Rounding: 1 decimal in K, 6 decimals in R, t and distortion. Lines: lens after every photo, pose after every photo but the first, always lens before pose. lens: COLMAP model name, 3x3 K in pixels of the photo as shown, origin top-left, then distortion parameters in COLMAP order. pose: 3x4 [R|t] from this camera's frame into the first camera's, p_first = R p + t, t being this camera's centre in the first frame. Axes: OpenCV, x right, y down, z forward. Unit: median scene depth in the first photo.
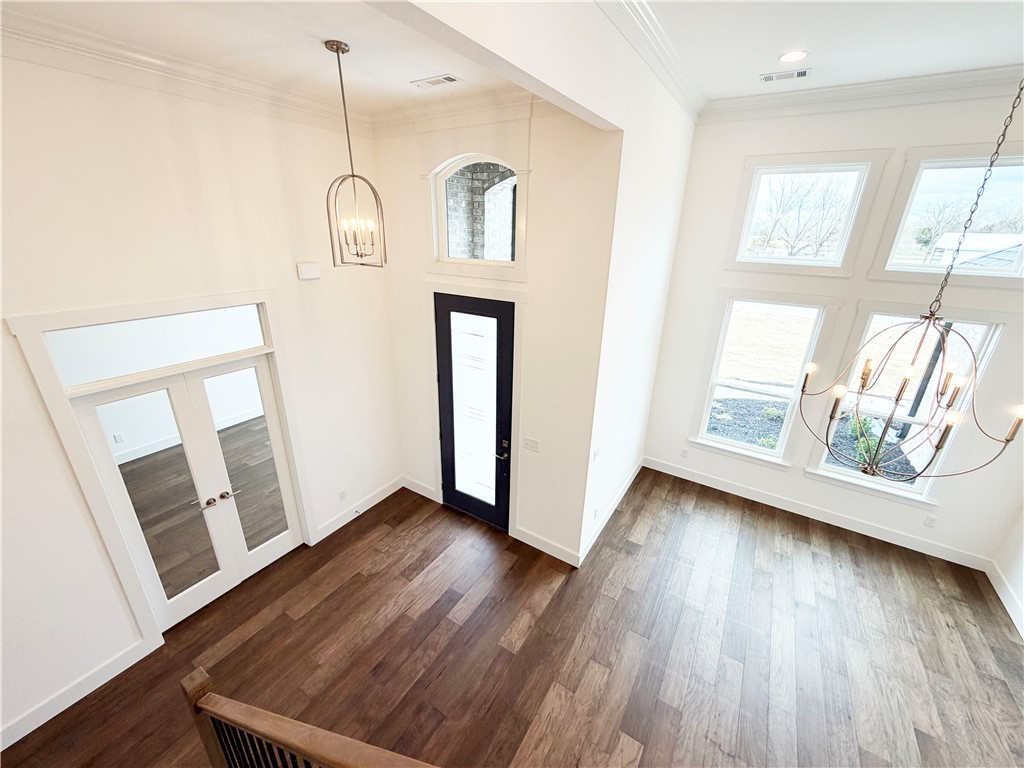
lens RADIAL K [[411.4, 0, 510.2], [0, 411.4, 384.7], [0, 0, 1]] dist [0.001338, -0.000176]
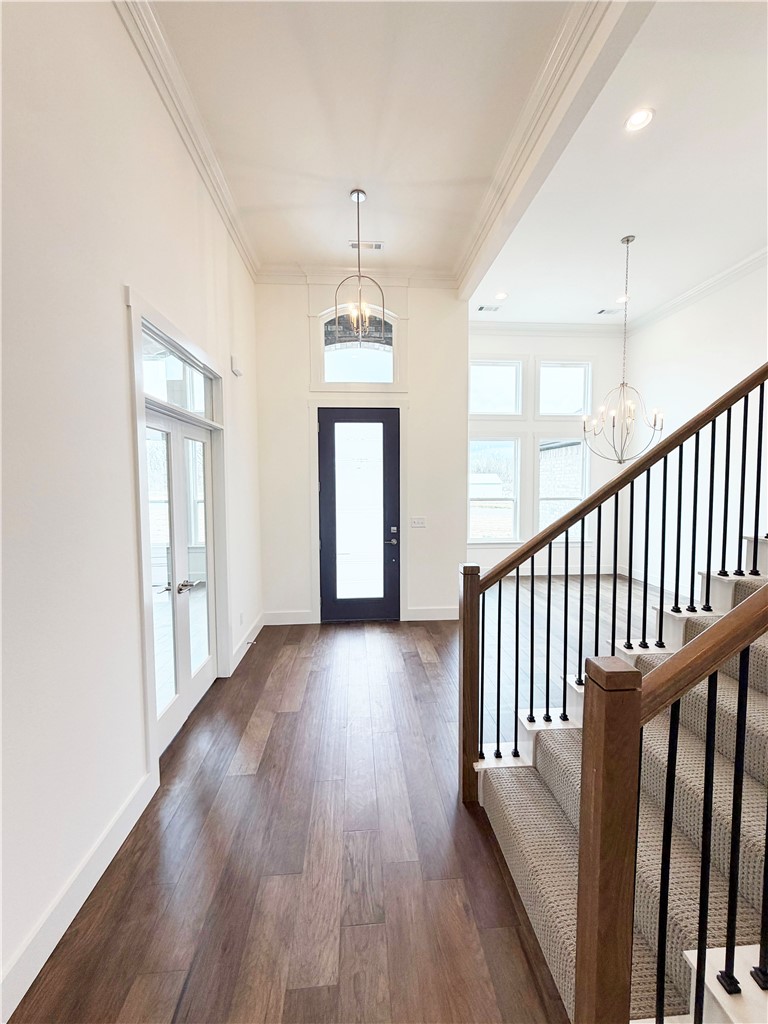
lens RADIAL K [[411.4, 0, 384.0], [0, 411.4, 512.0], [0, 0, 1]] dist [0.001338, -0.000176]
pose [[0.799431, -0.060133, 0.597741, -0.748042], [0.233676, 0.947750, -0.217178, 0.350119], [-0.553449, 0.313297, 0.771712, 0.093619]]
